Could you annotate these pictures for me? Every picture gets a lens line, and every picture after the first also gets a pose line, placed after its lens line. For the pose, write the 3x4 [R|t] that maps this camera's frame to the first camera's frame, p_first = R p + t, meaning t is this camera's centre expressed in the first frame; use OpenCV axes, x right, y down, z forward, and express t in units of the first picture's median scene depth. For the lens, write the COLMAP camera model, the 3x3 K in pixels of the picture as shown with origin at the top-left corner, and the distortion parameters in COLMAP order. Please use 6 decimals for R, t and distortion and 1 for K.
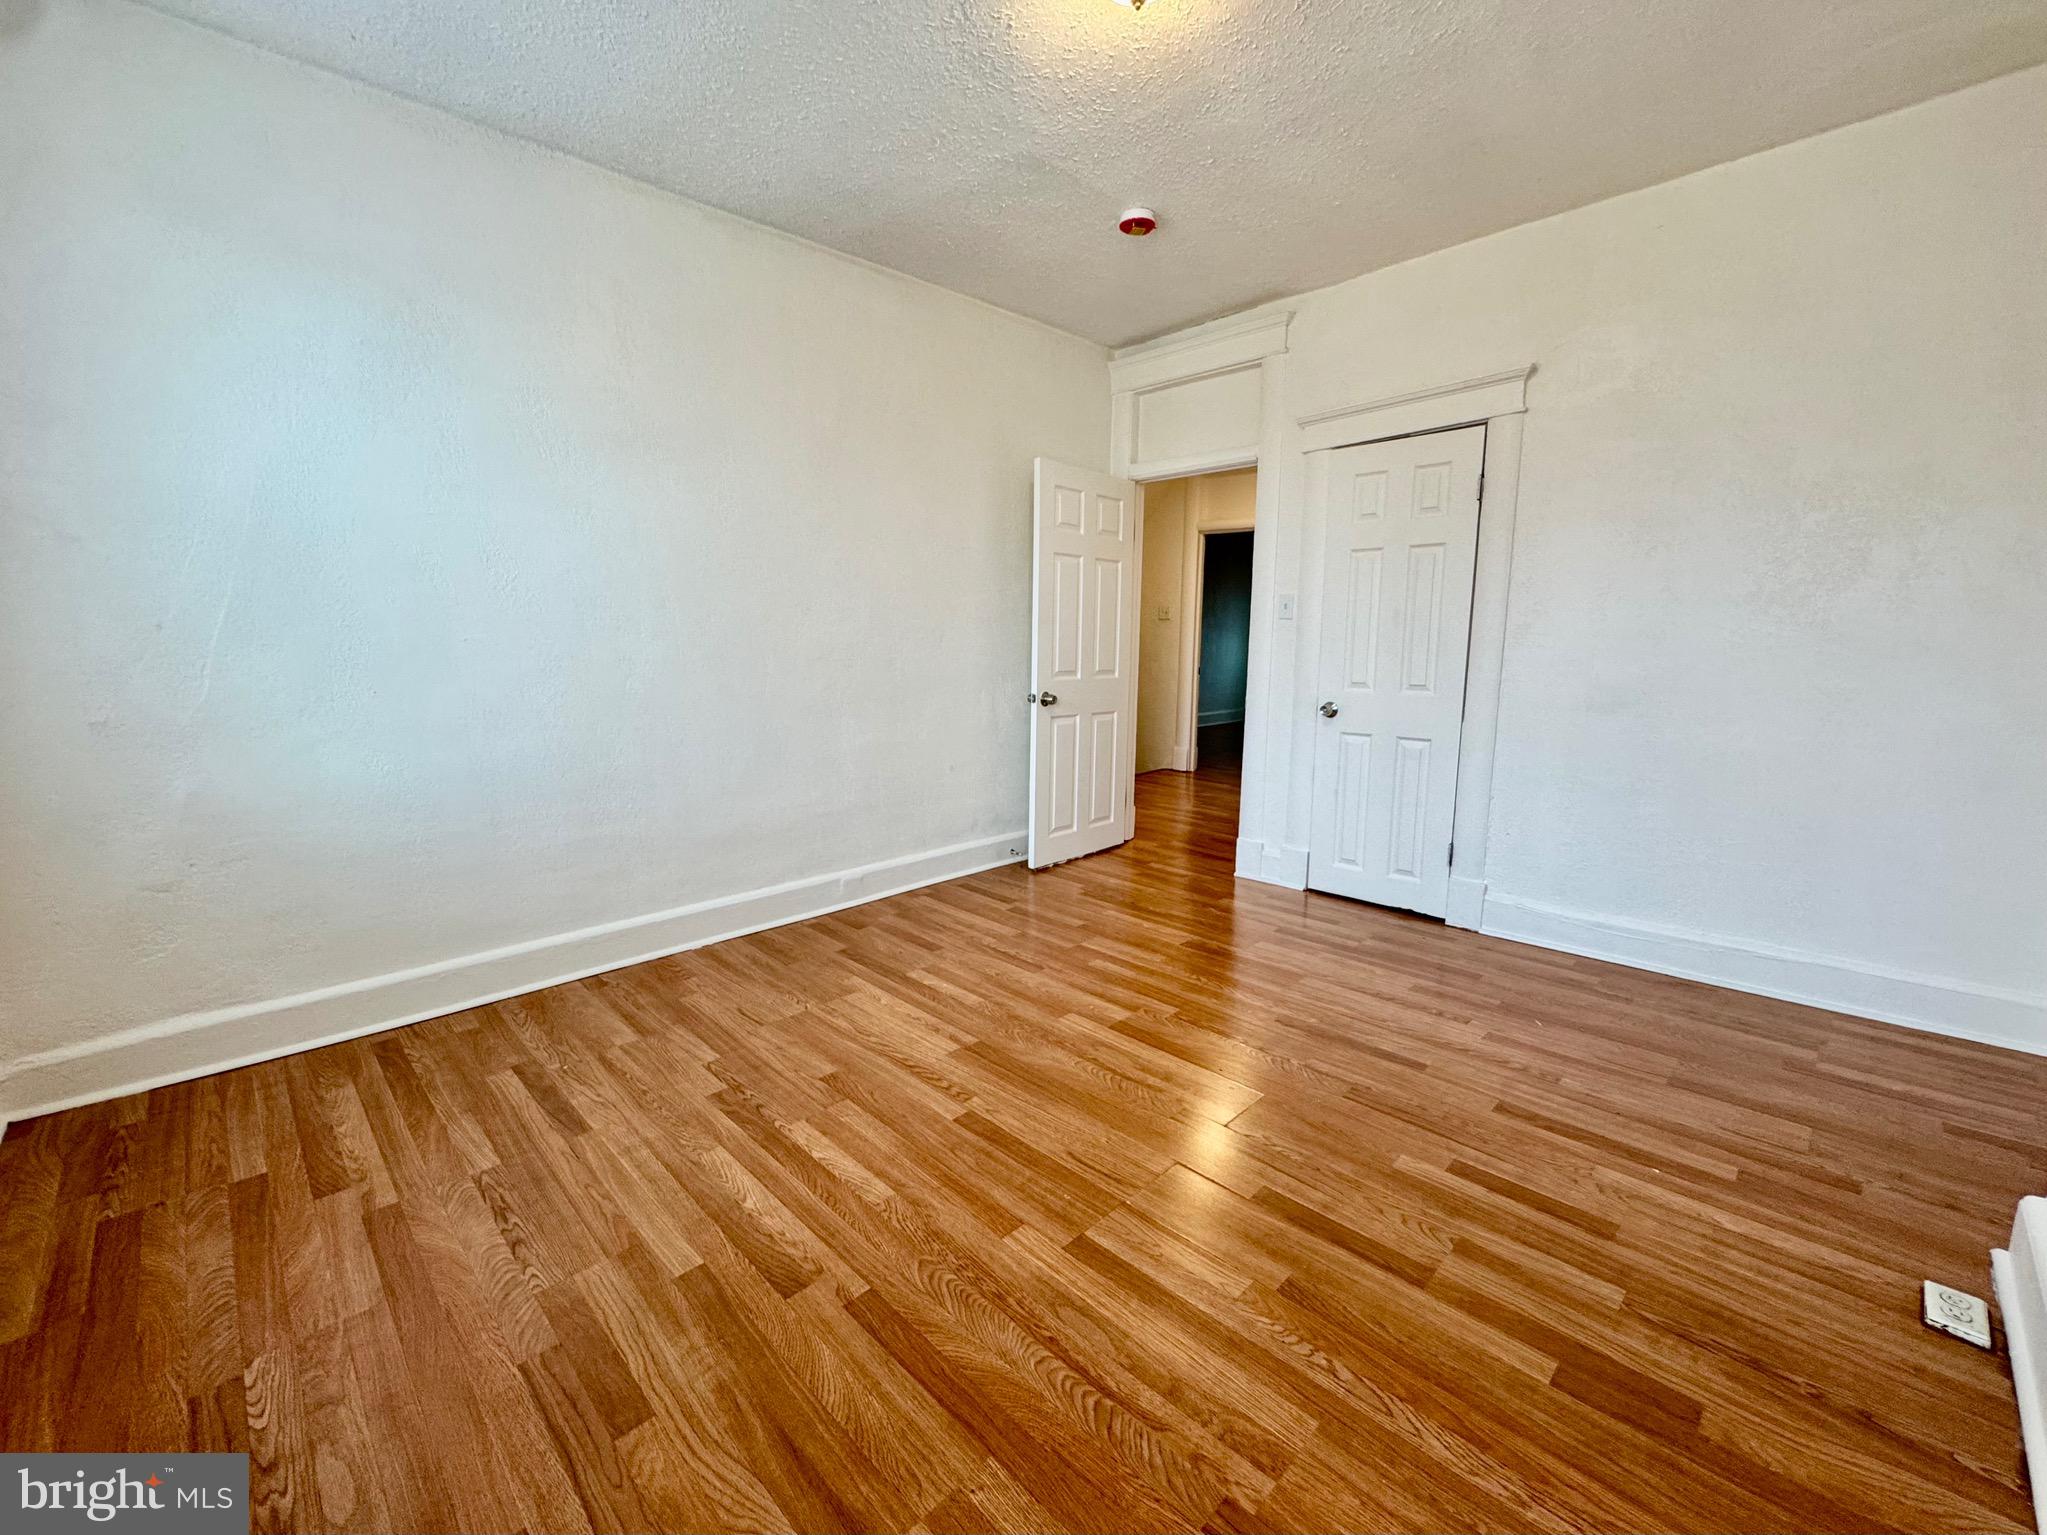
lens RADIAL K [[847.6, 0, 1029.3], [0, 847.6, 760.5], [0, 0, 1]] dist [-0.001962, -0.000256]
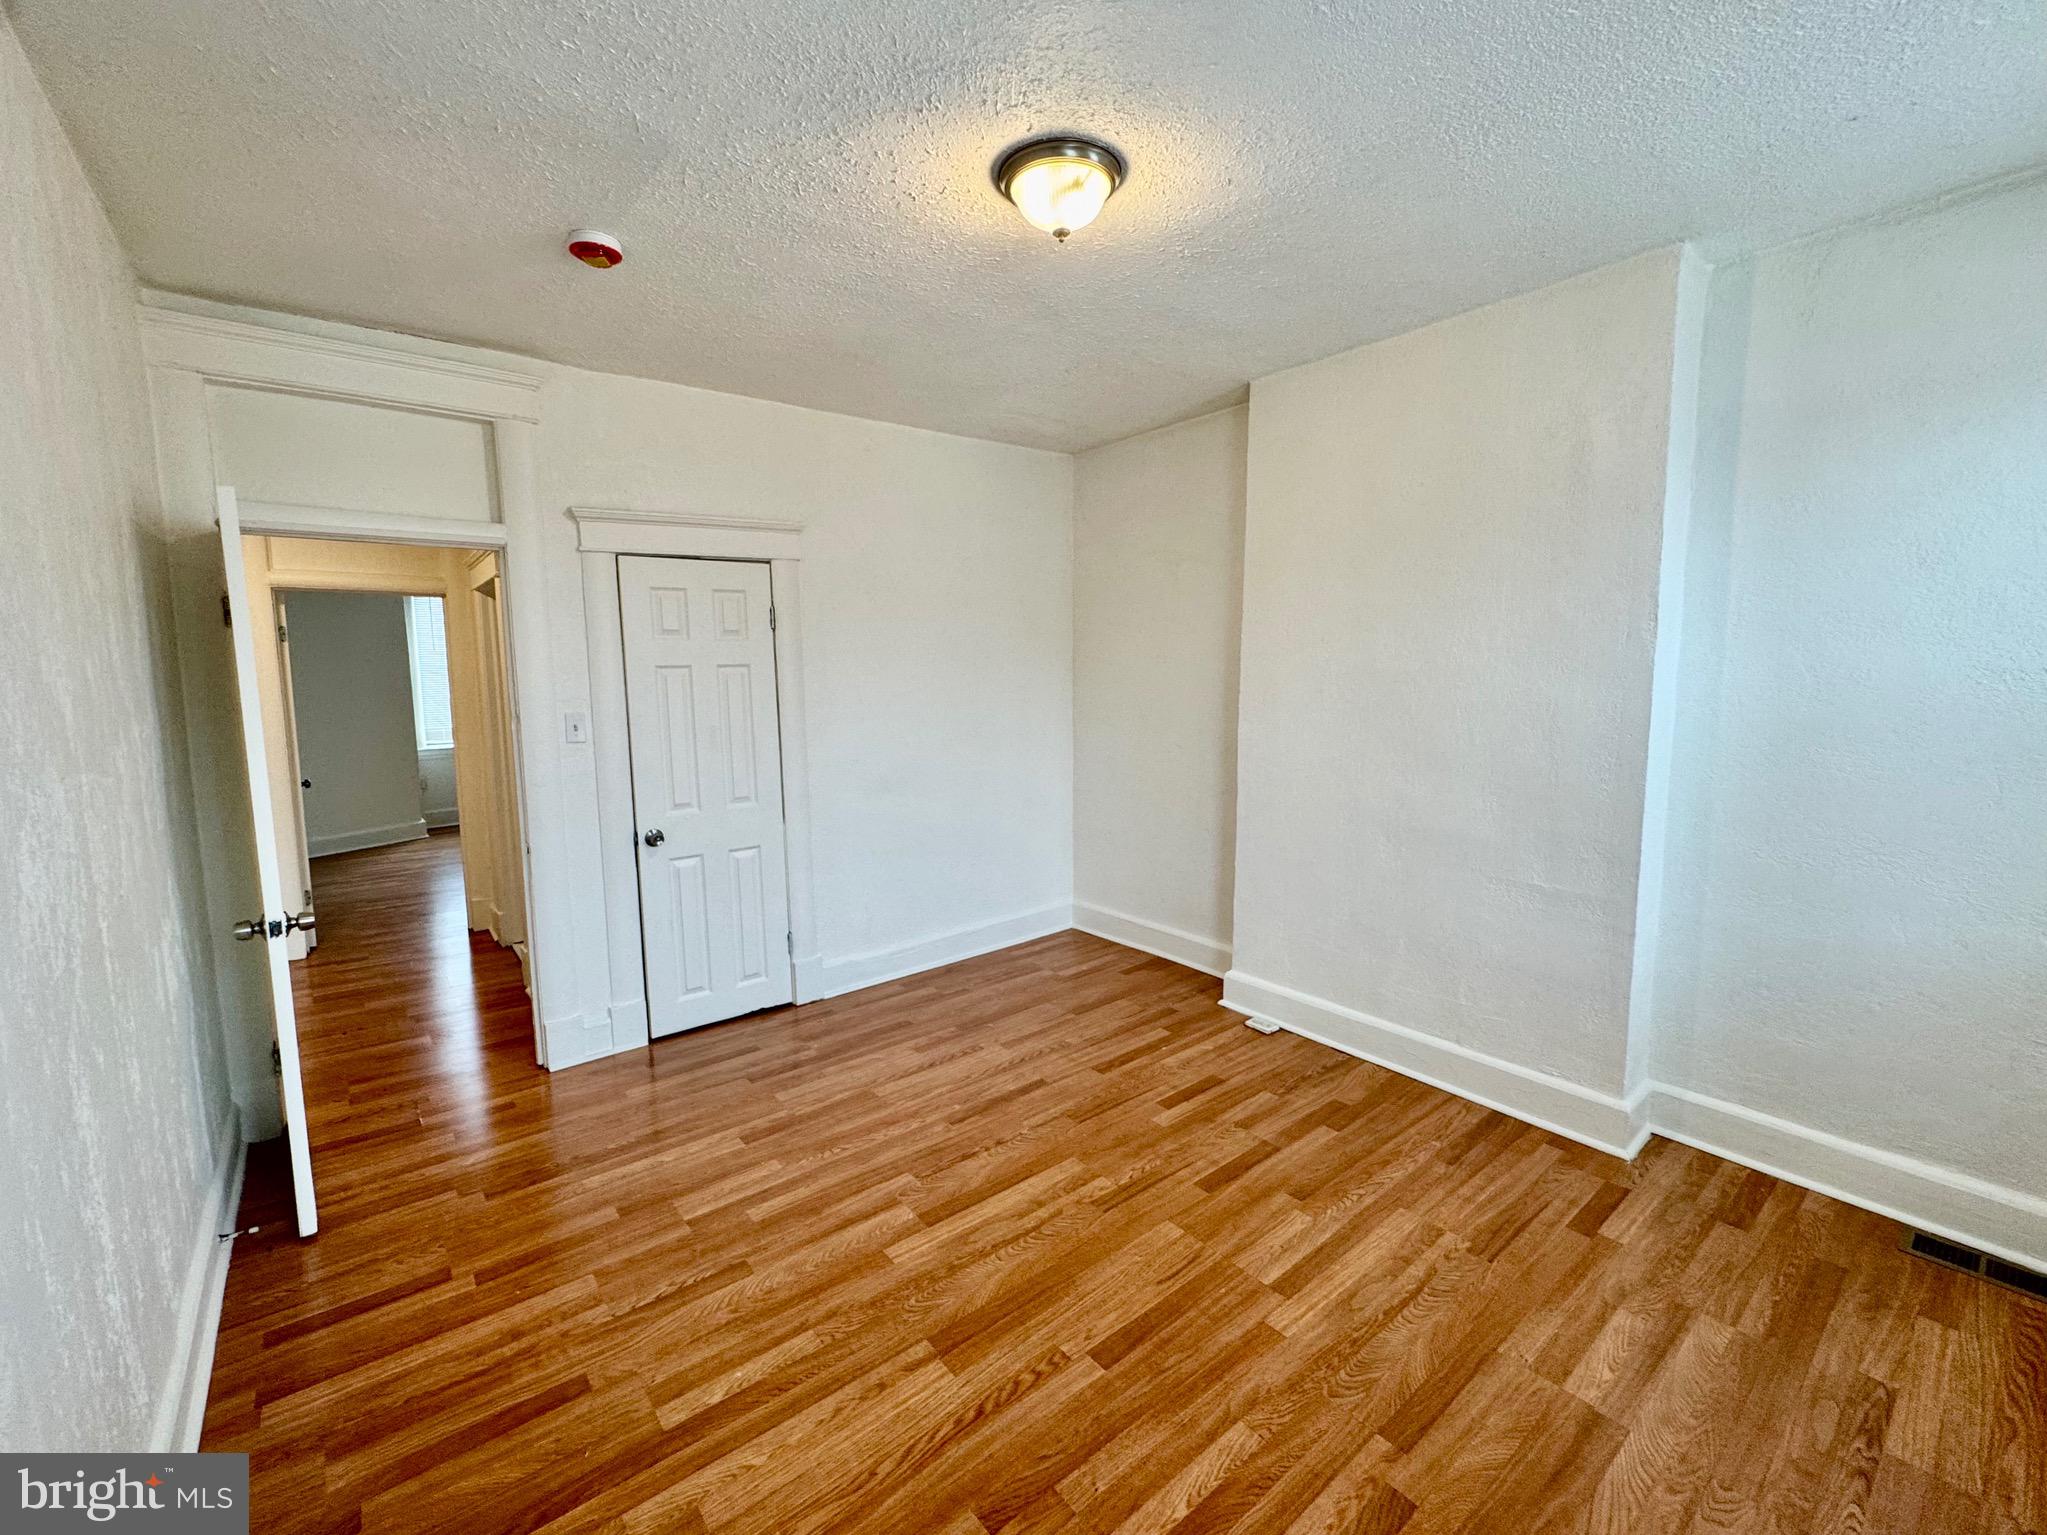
lens RADIAL K [[847.6, 0, 1029.4], [0, 847.6, 766.9], [0, 0, 1]] dist [-0.001962, -0.000256]
pose [[0.108426, -0.117269, 0.987163, -0.772584], [0.160719, 0.982022, 0.099006, -0.252631], [-0.981027, 0.147921, 0.125324, 0.753677]]
